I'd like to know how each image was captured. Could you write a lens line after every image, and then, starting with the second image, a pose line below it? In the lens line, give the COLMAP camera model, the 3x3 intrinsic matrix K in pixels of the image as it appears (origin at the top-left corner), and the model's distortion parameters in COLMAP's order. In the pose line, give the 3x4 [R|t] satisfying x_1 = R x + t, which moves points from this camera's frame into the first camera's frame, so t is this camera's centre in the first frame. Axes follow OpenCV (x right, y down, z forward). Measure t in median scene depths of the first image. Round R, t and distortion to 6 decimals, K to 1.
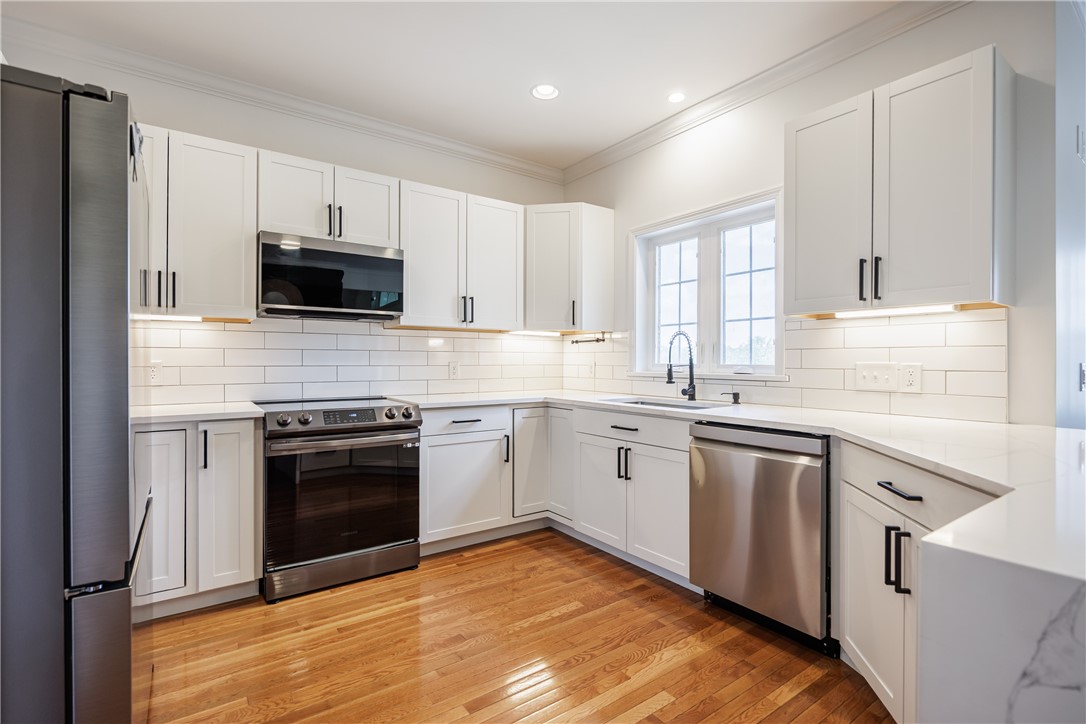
lens RADIAL K [[498.7, 0, 551.8], [0, 498.7, 362.6], [0, 0, 1]] dist [-0.006430, 0.001434]
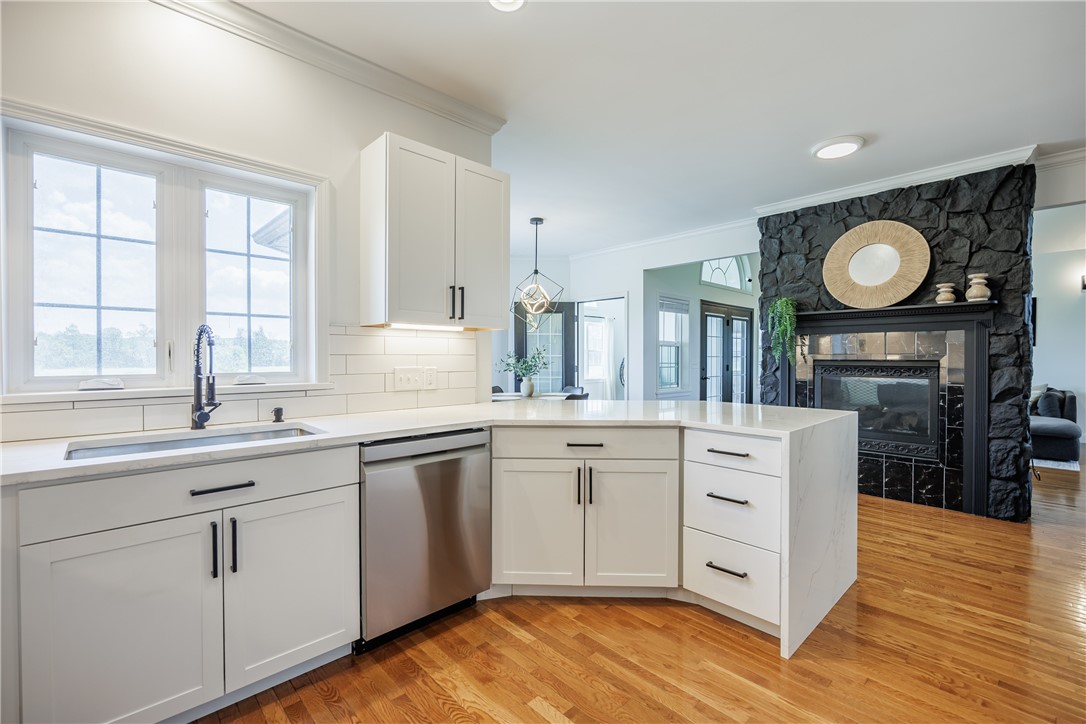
lens RADIAL K [[477.7, 0, 543.2], [0, 477.7, 361.8], [0, 0, 1]] dist [-0.001126, -0.000011]
pose [[-0.119613, -0.018799, 0.992643, -0.448146], [0.002185, 0.999813, 0.019198, -0.028264], [-0.992818, 0.004465, -0.119549, 0.675108]]
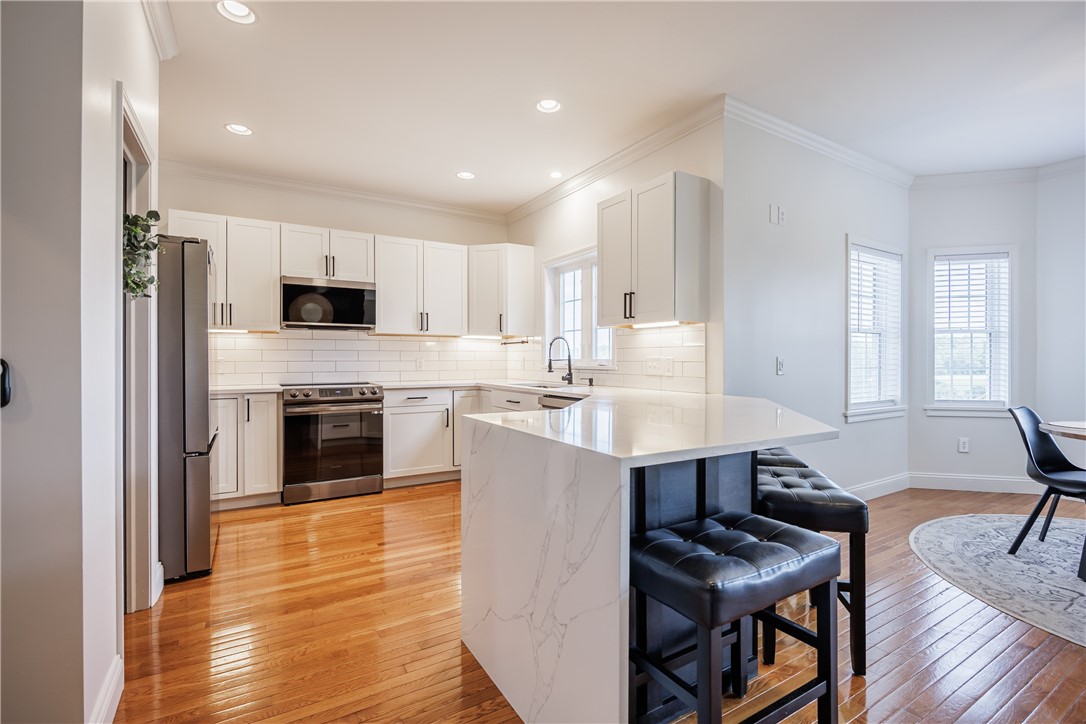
lens RADIAL K [[498.7, 0, 548.5], [0, 498.7, 362.8], [0, 0, 1]] dist [-0.006430, 0.001434]
pose [[0.995638, -0.002942, -0.093258, 0.386497], [0.003290, 0.999988, 0.003588, 0.009584], [0.093247, -0.003879, 0.995635, -0.475842]]
